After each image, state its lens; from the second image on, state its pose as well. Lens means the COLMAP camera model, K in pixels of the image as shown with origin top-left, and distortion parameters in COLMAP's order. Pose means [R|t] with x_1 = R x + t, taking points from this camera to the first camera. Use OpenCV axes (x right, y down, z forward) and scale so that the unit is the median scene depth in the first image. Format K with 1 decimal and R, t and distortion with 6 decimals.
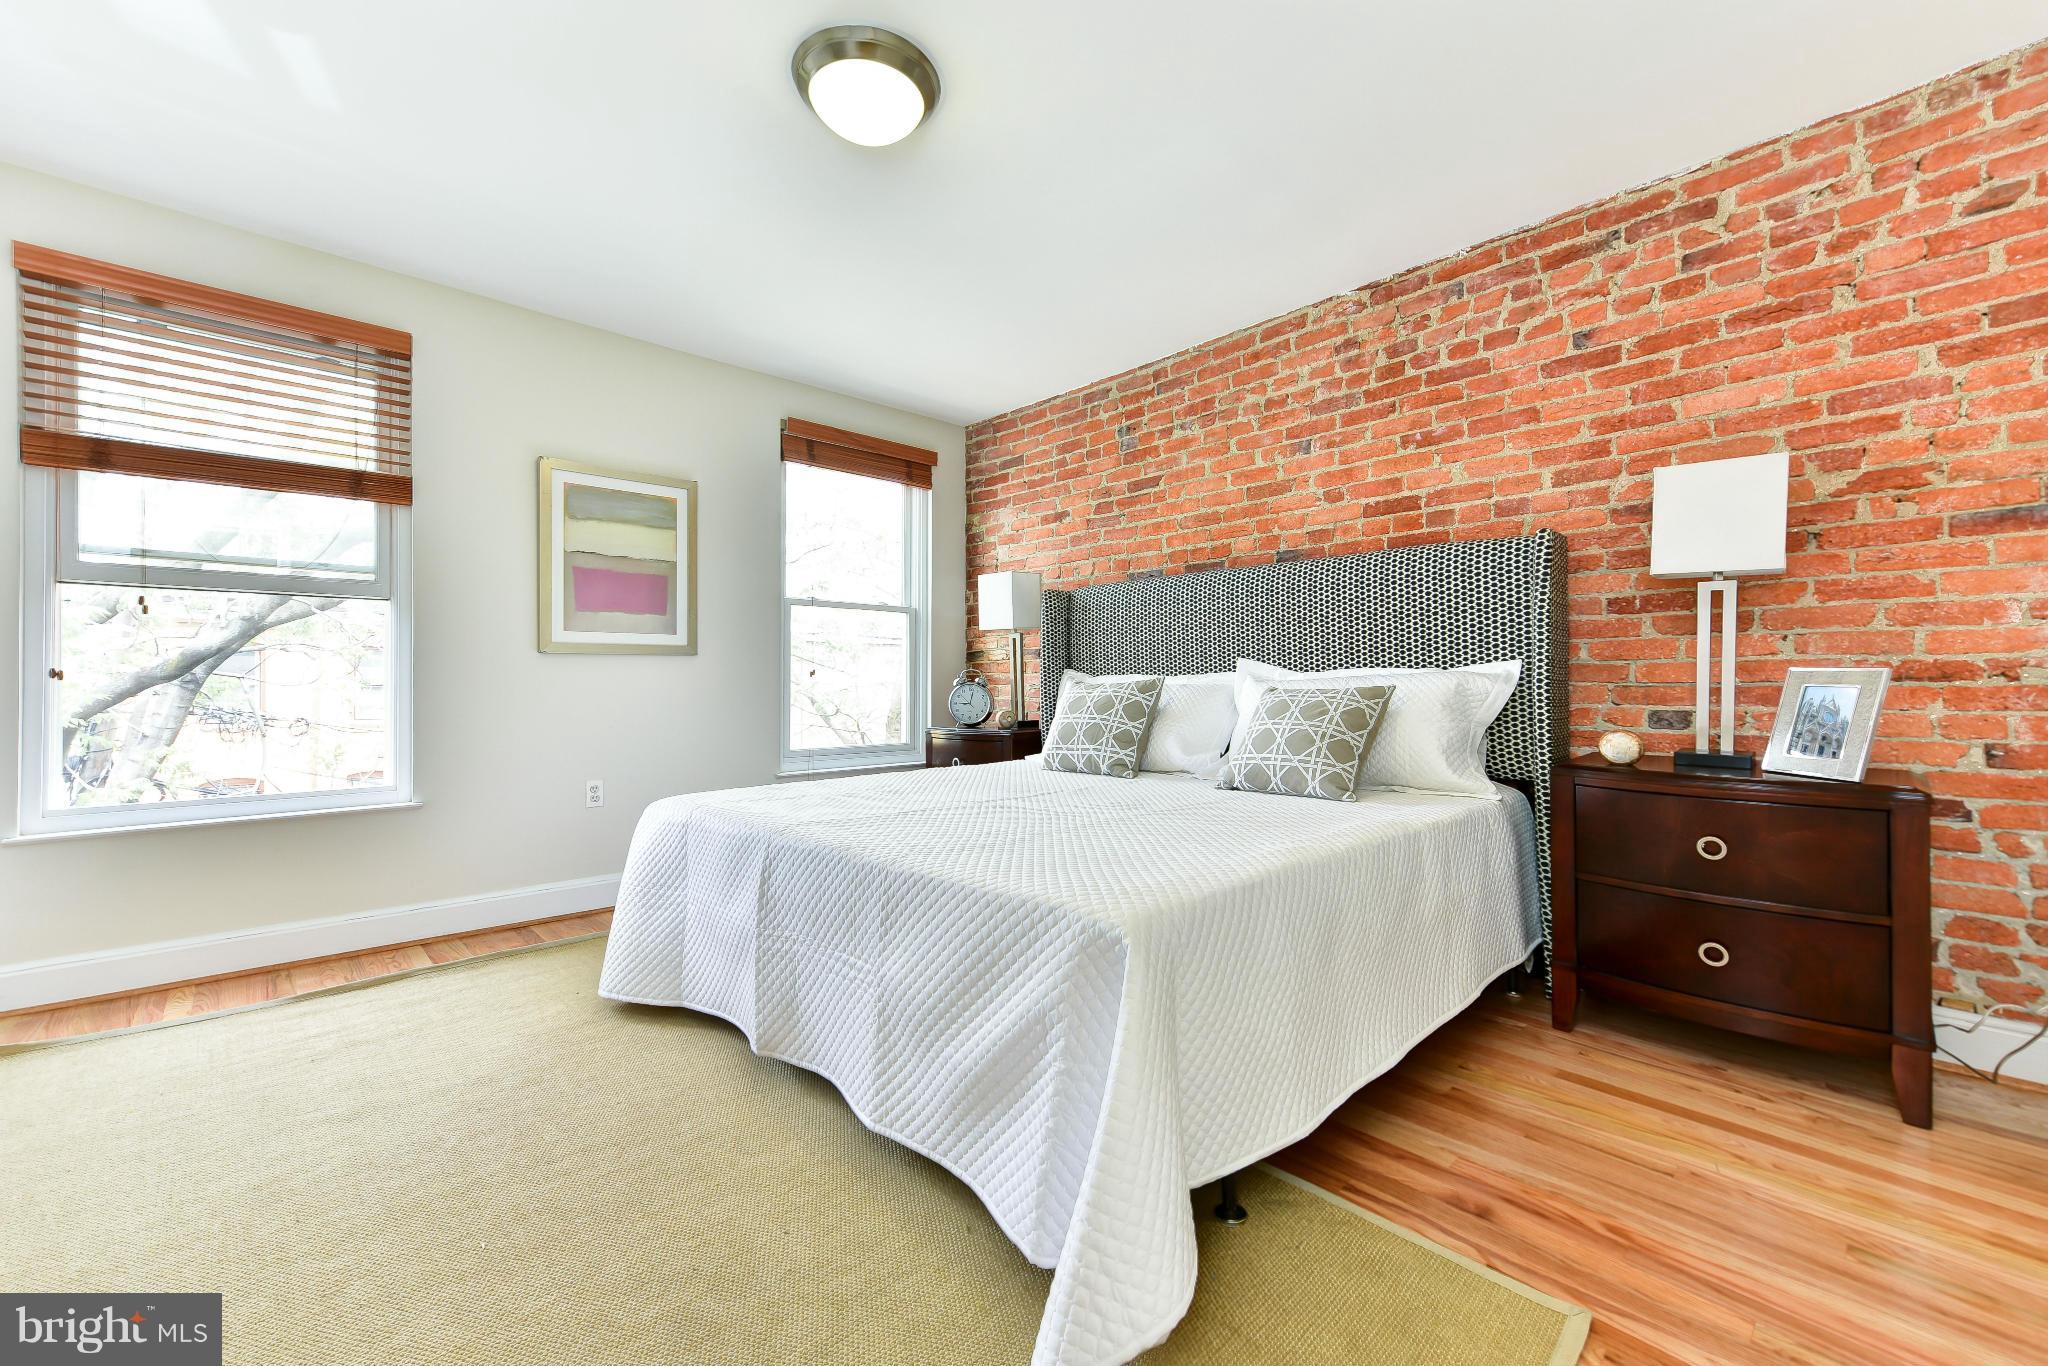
lens RADIAL K [[855.9, 0, 1010.7], [0, 855.9, 687.8], [0, 0, 1]] dist [0.004362, 0.000749]
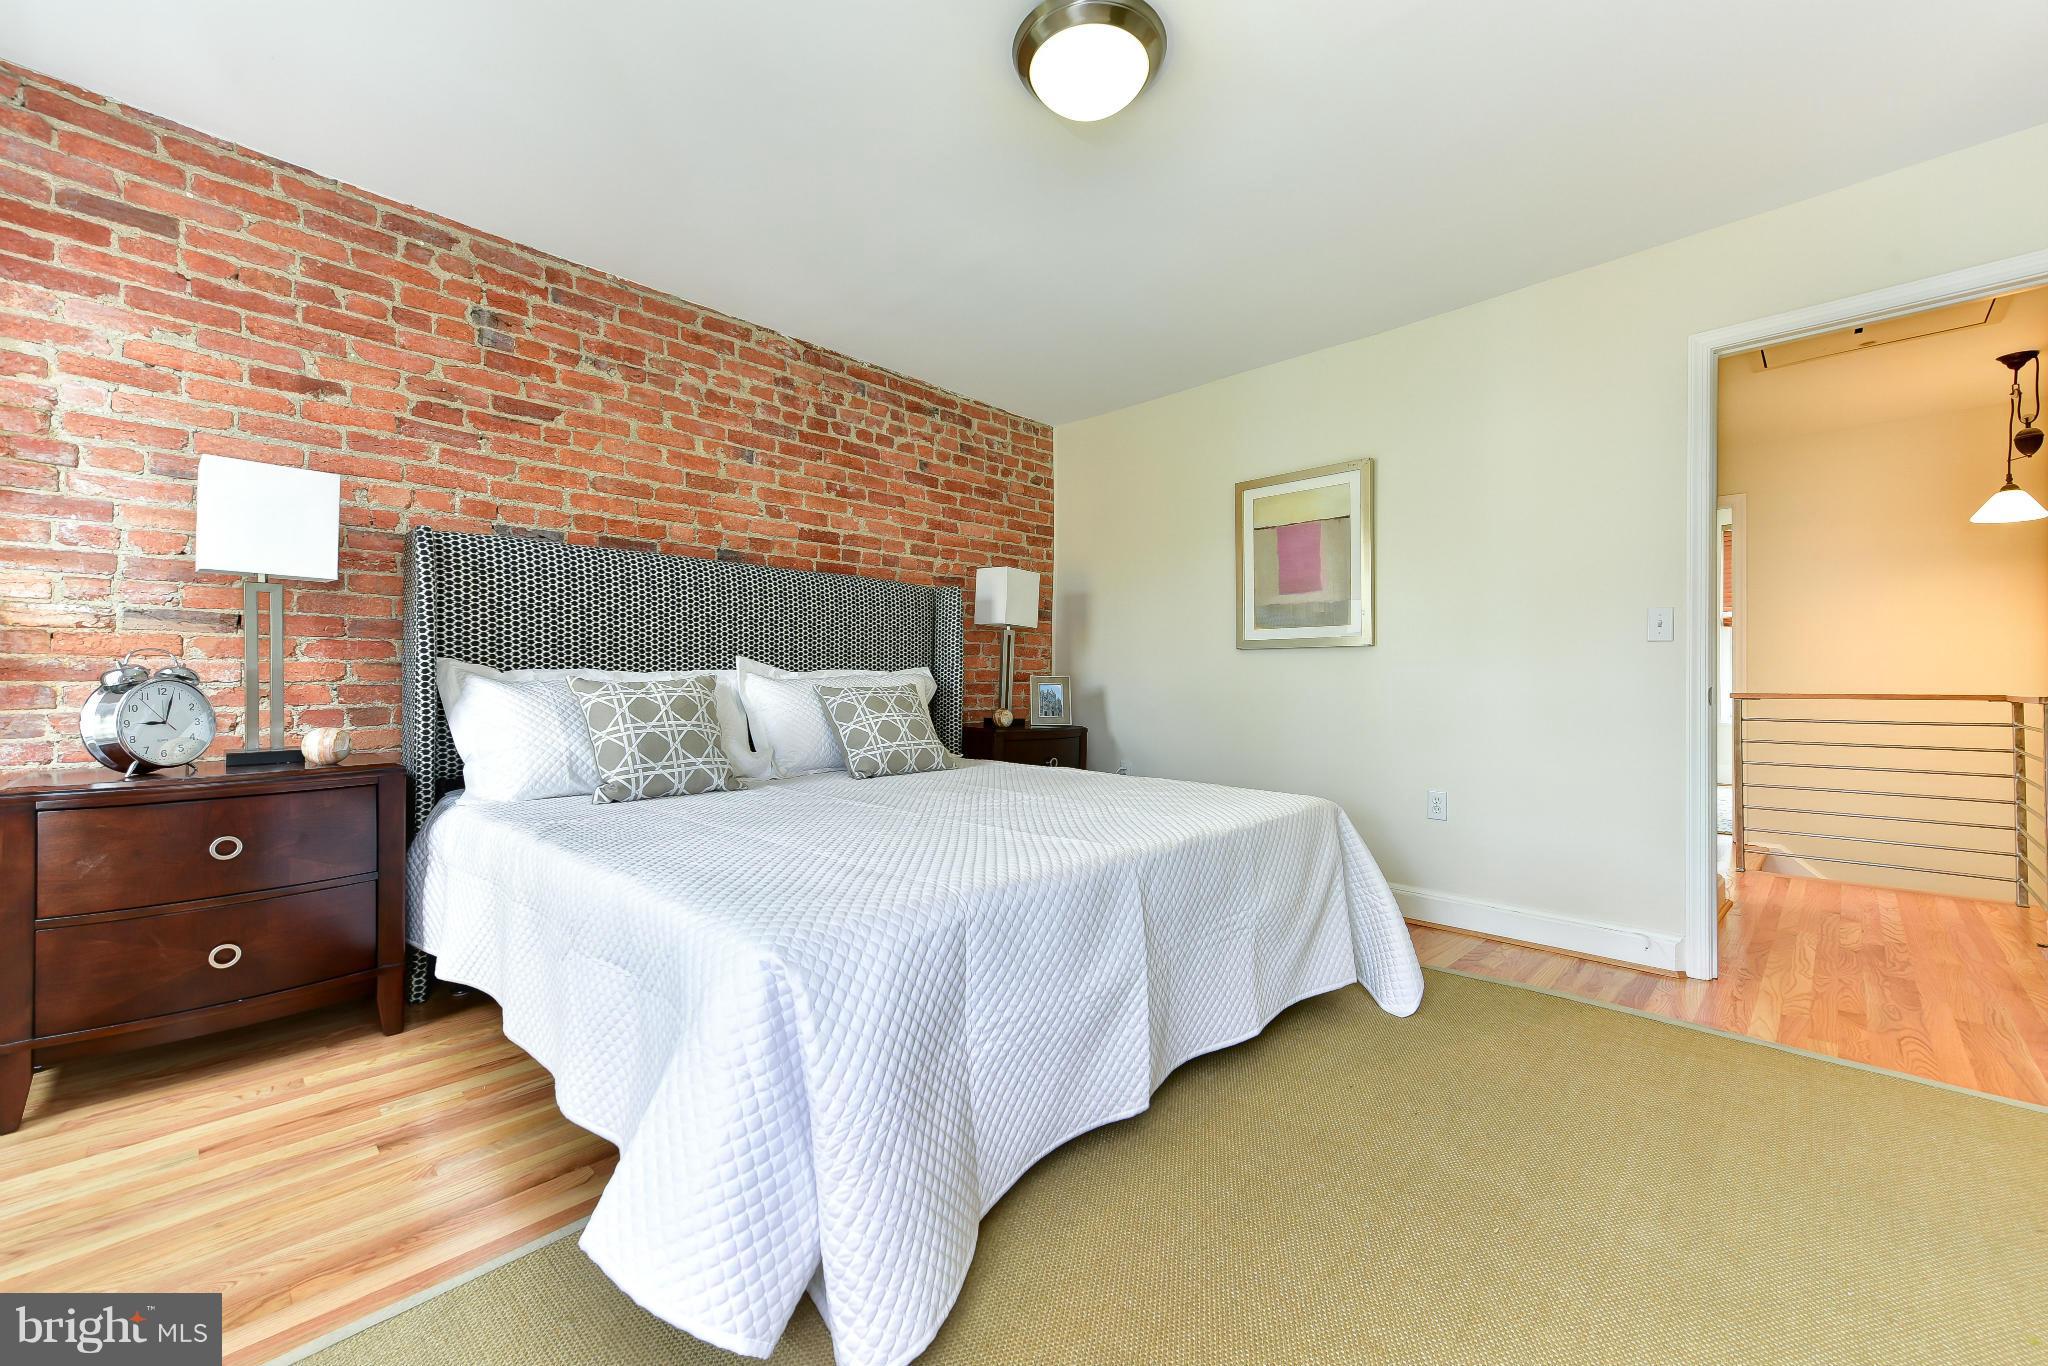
lens RADIAL K [[776.8, 0, 1008.6], [0, 776.8, 680.0], [0, 0, 1]] dist [0.003852, 0.000614]
pose [[-0.043052, 0.004860, 0.999061, -0.634399], [0.001976, 0.999987, -0.004780, -0.002261], [-0.999071, 0.001769, -0.043061, 0.743737]]
